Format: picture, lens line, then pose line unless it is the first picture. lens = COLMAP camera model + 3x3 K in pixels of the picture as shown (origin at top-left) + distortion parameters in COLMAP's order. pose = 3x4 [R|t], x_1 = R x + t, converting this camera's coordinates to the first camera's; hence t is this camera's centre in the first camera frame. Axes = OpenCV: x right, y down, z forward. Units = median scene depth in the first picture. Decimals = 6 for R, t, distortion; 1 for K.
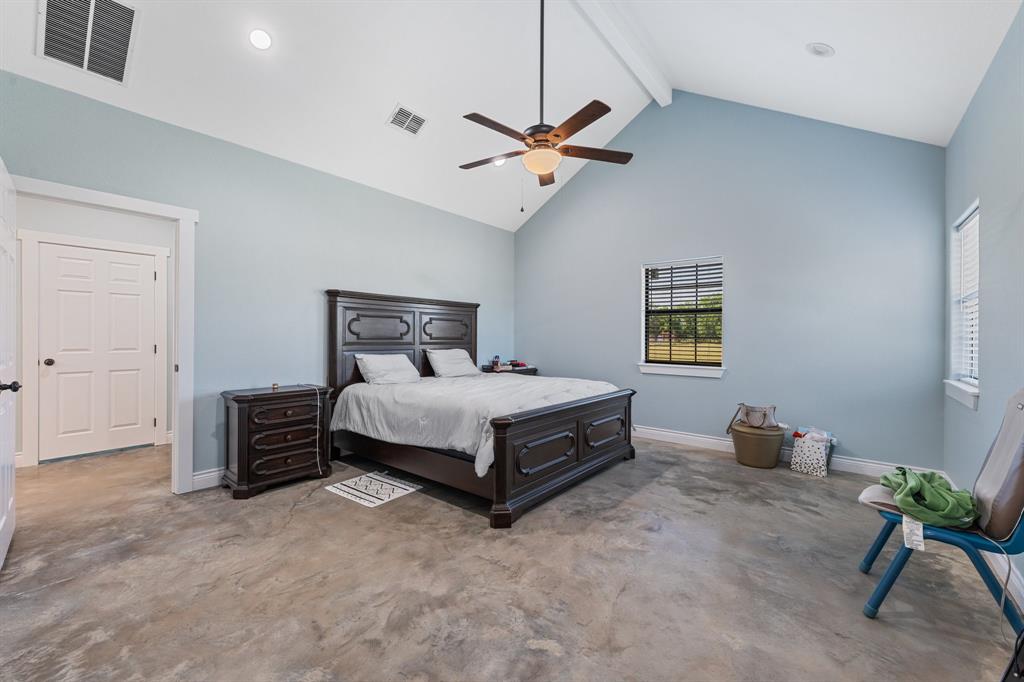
lens RADIAL K [[420.1, 0, 512.0], [0, 420.1, 341.0], [0, 0, 1]] dist [0.015169, -0.000045]
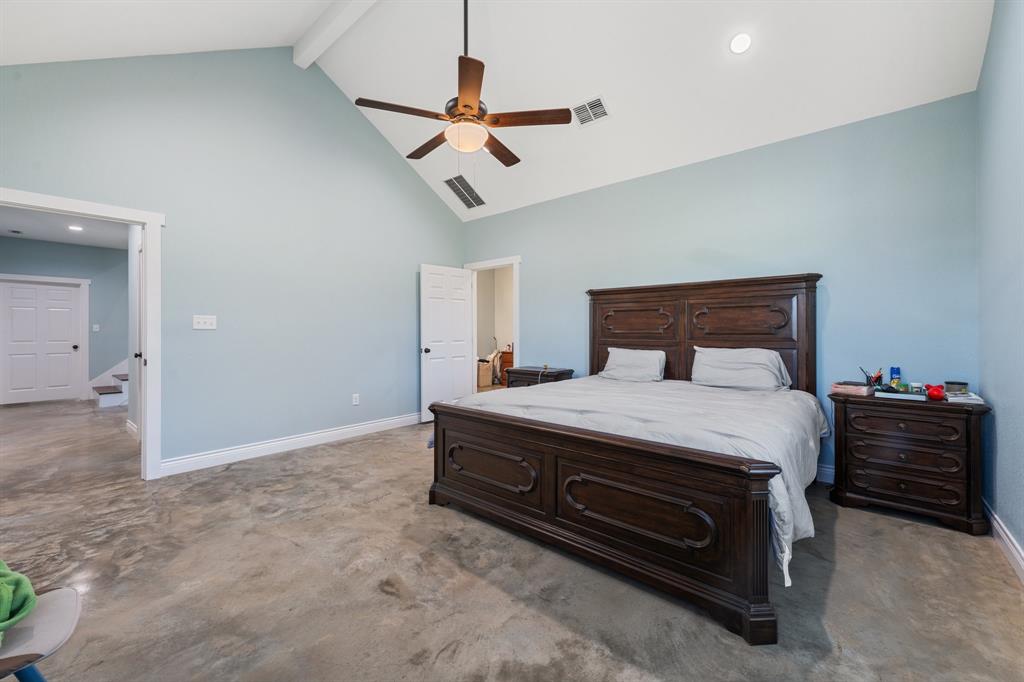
lens RADIAL K [[411.1, 0, 512.0], [0, 411.1, 341.0], [0, 0, 1]] dist [0.002423, 0.000175]
pose [[-0.038527, 0.012556, -0.999179, 1.120703], [-0.010374, 0.999862, 0.012964, 0.003593], [0.999204, 0.010865, -0.038391, 1.335263]]
